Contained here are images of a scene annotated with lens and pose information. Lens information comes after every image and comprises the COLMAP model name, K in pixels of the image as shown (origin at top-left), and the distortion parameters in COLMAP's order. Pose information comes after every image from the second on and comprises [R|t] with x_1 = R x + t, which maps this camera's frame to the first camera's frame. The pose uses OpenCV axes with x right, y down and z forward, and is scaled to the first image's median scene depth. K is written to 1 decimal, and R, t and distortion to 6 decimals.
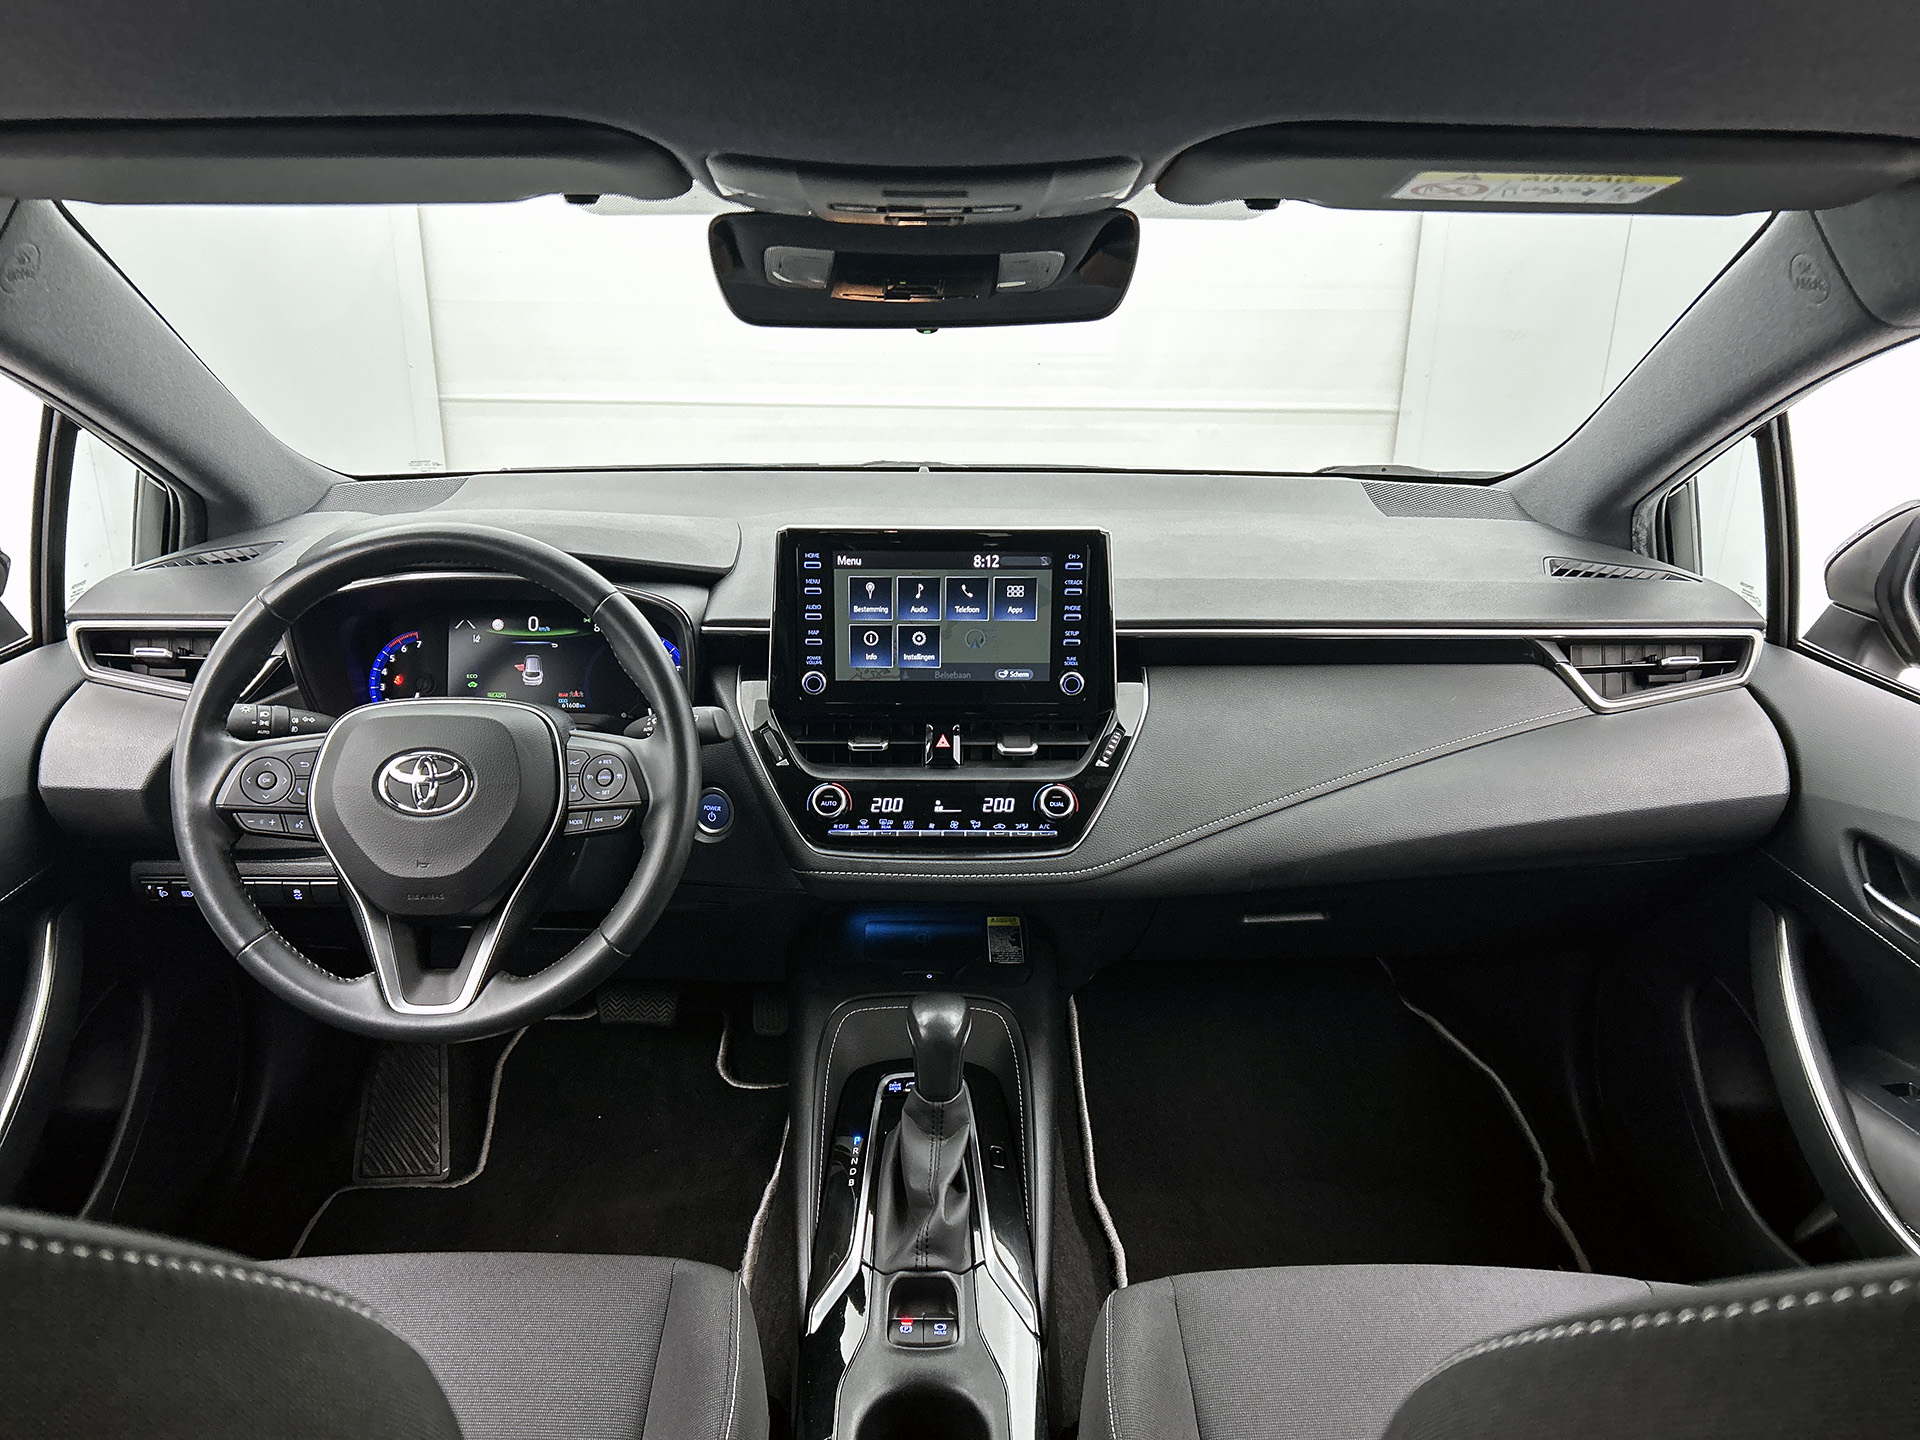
lens RADIAL K [[1439.9, 0, 907.9], [0, 1439.9, 719.5], [0, 0, 1]] dist [0.149379, -0.254600]
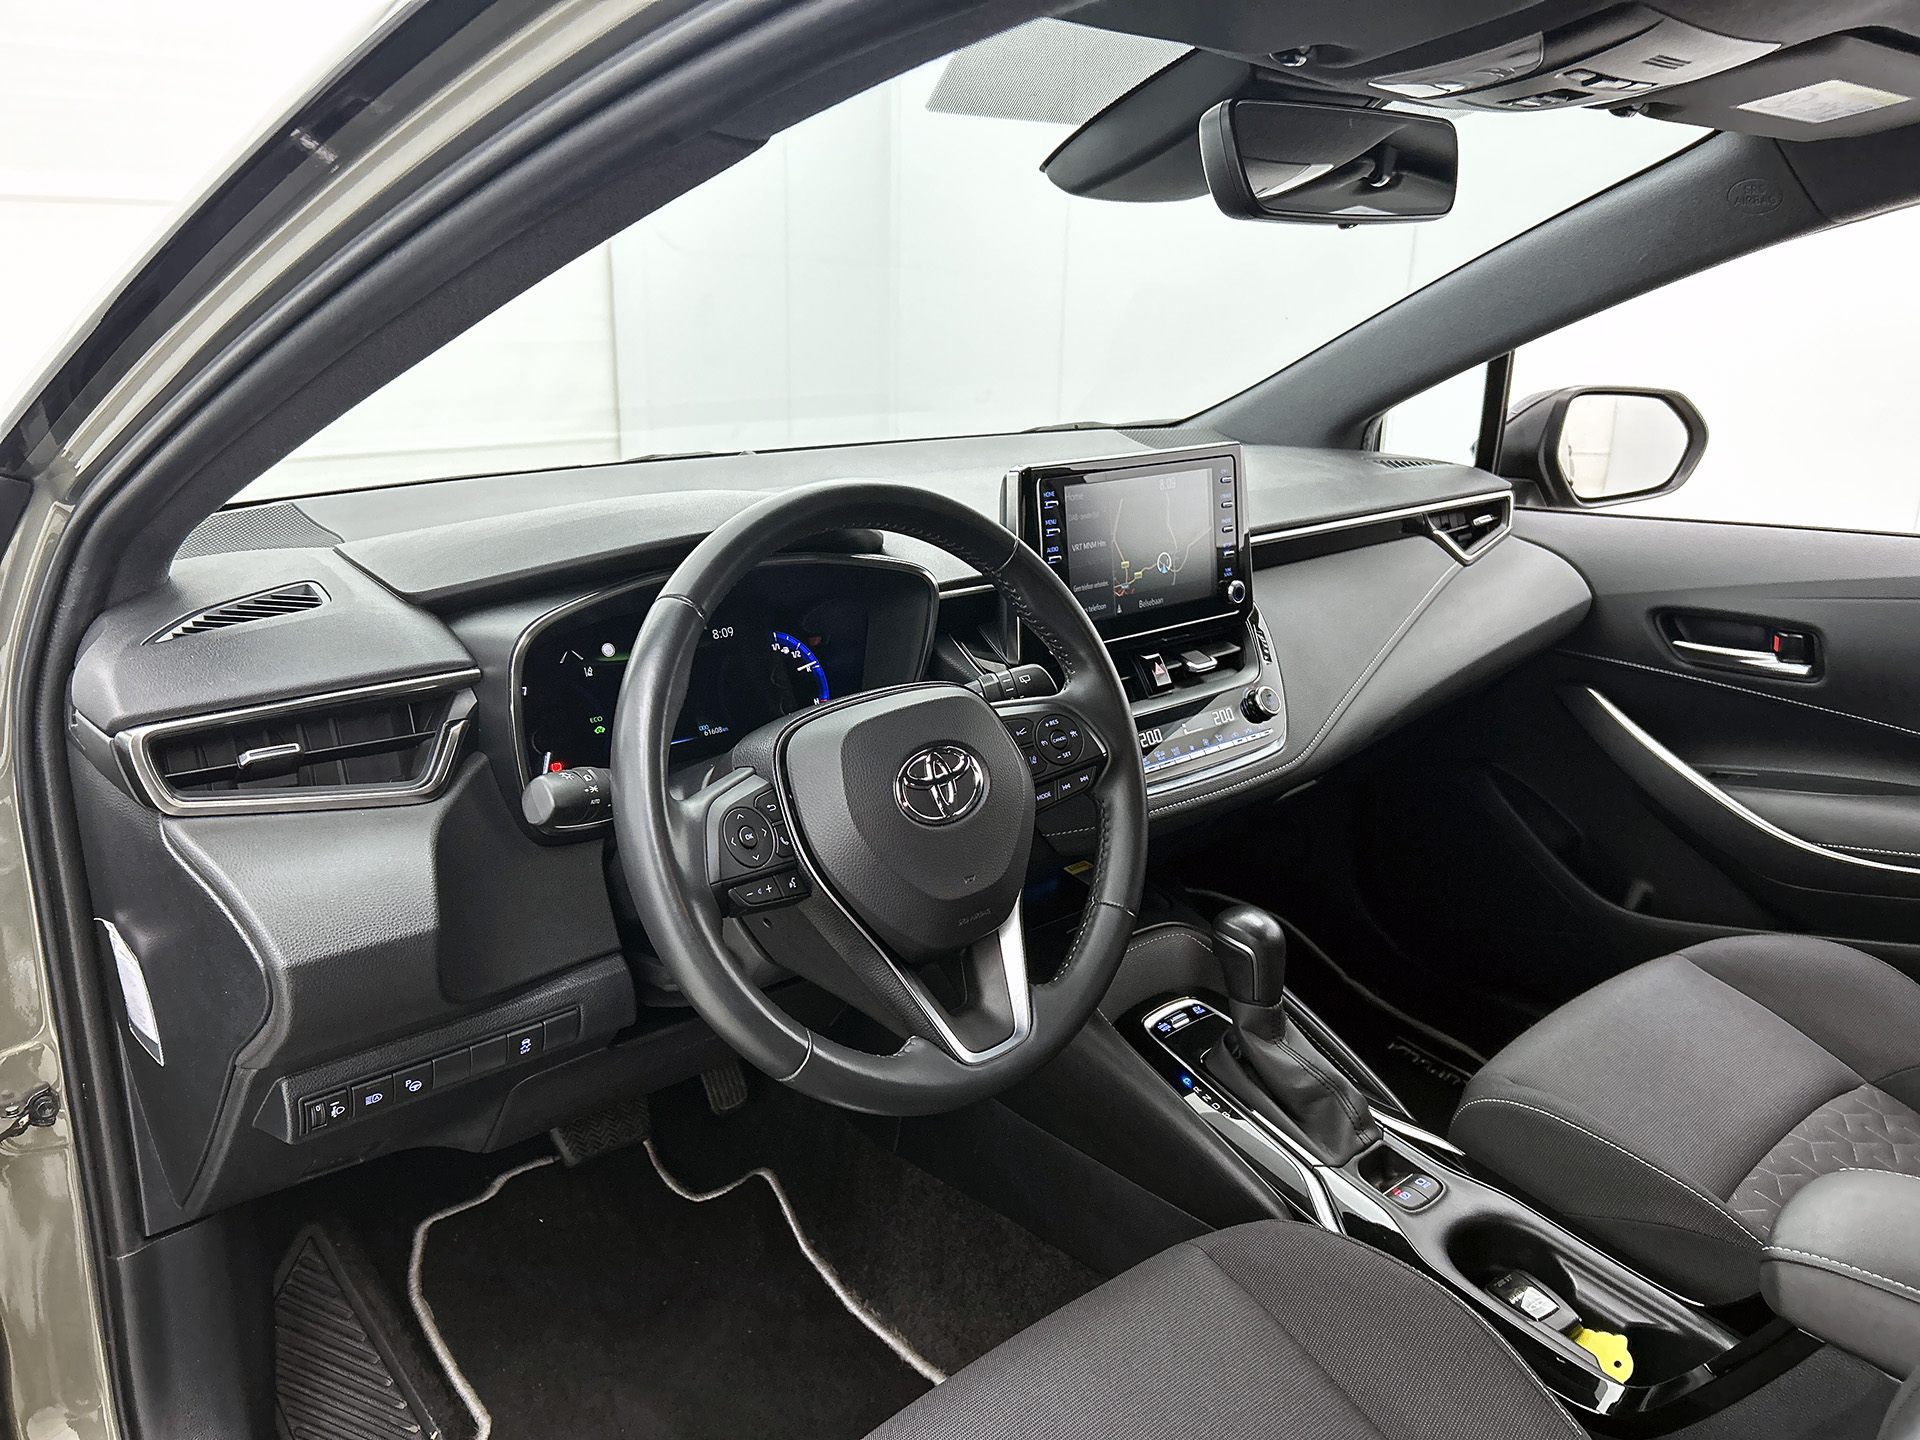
lens RADIAL K [[1482.0, 0, 926.0], [0, 1482.0, 736.0], [0, 0, 1]] dist [0.100255, -0.129681]
pose [[0.757400, -0.196387, 0.622717, -0.757239], [0.225066, 0.973772, 0.033356, -0.009709], [-0.612935, 0.114889, 0.781736, 0.301565]]
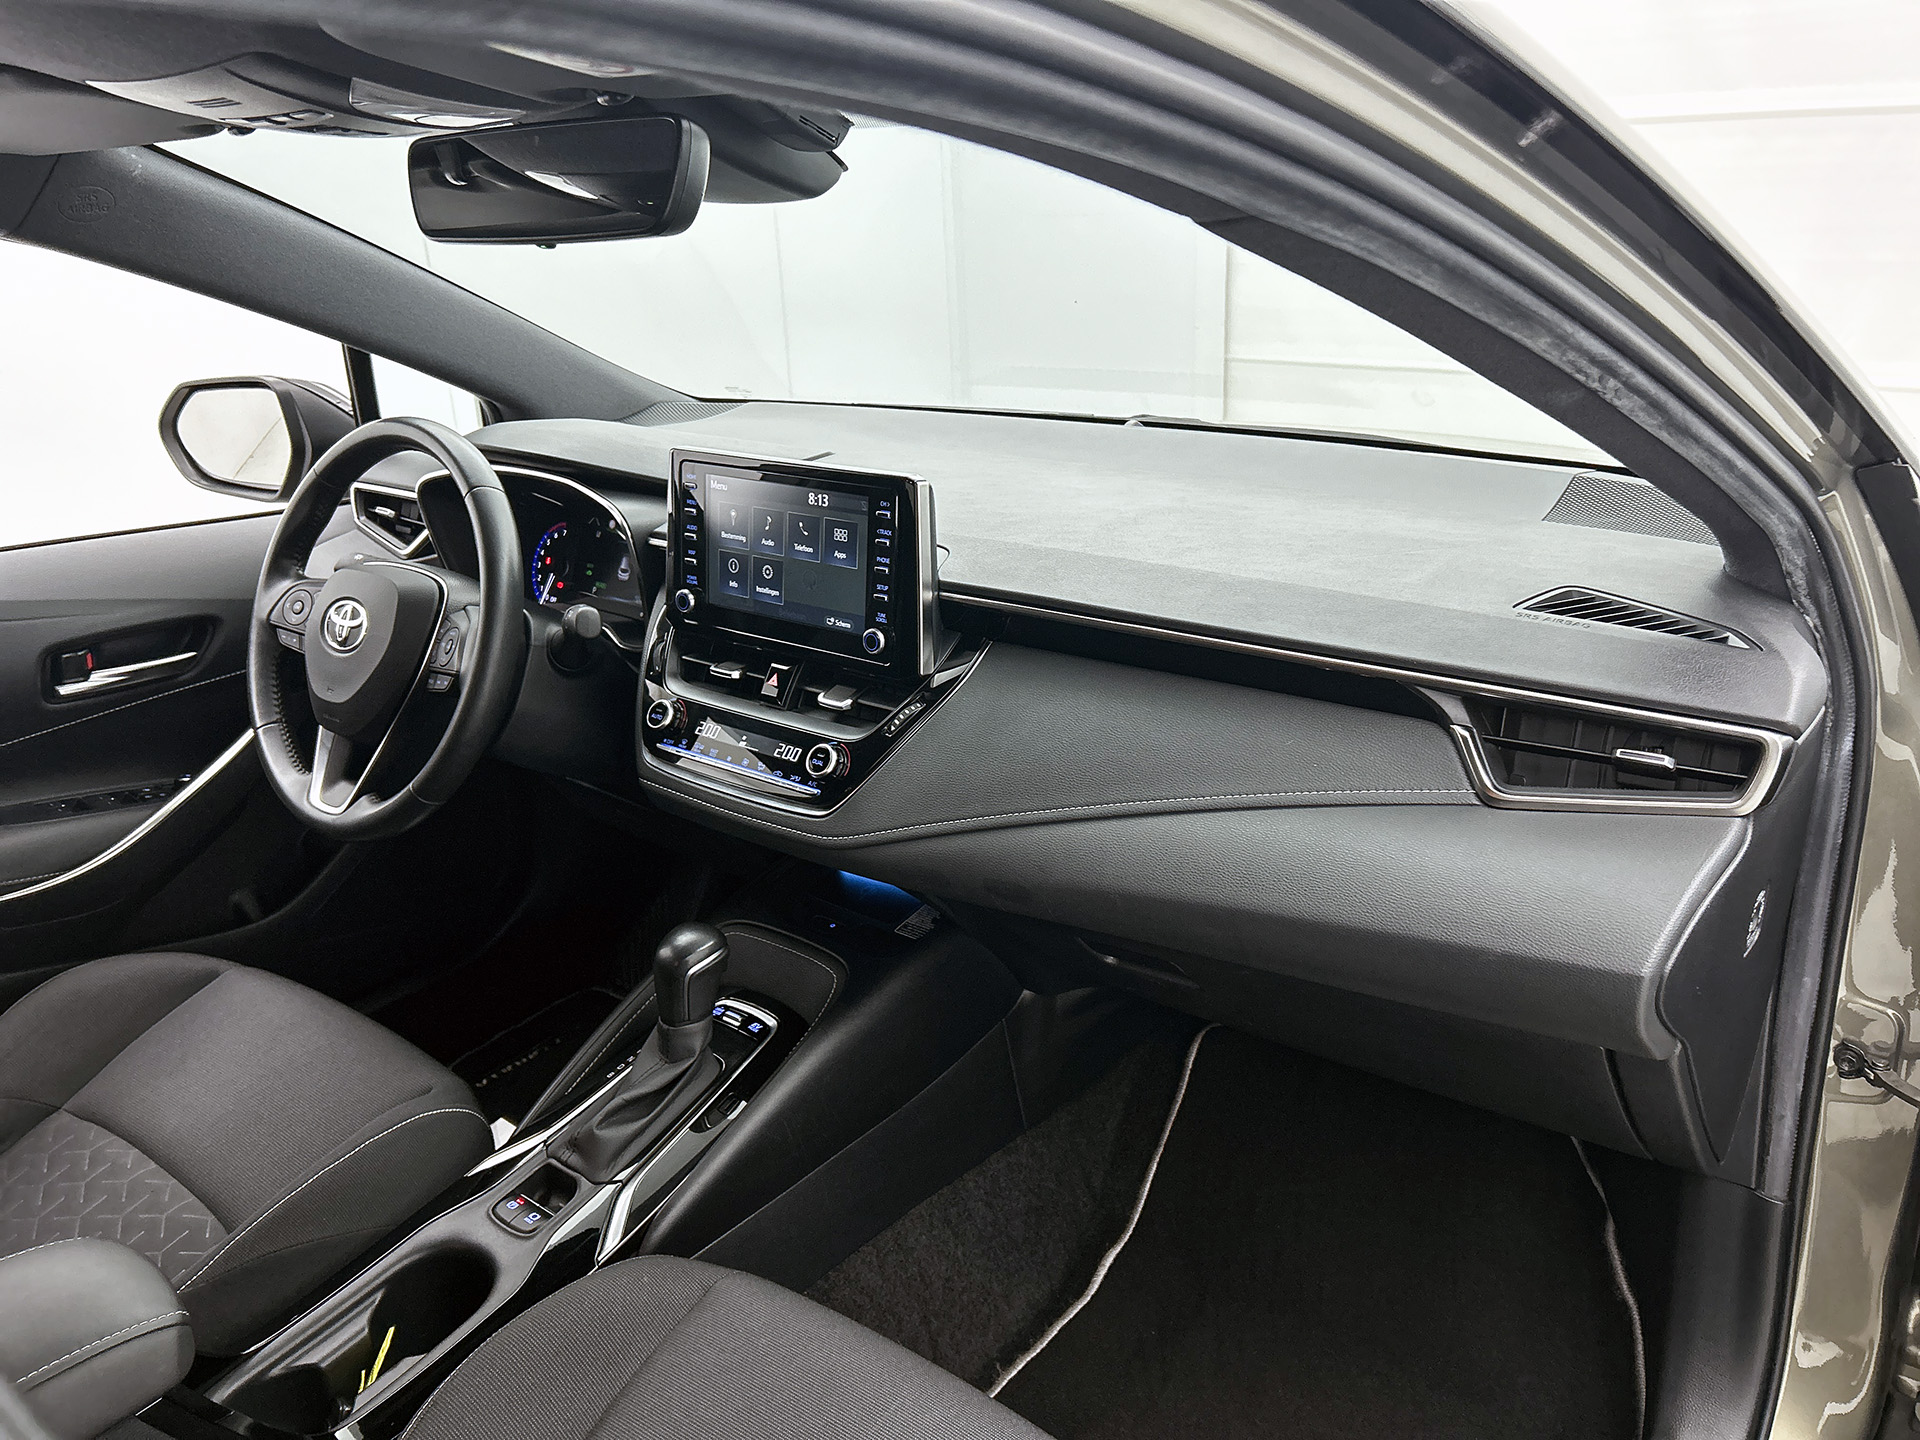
lens RADIAL K [[1438.3, 0, 961.5], [0, 1438.3, 713.8], [0, 0, 1]] dist [0.067087, 0.000447]
pose [[0.787769, 0.184733, -0.587617, 0.710005], [-0.175601, 0.981735, 0.073220, -0.056723], [0.590410, 0.045506, 0.805820, 0.292186]]
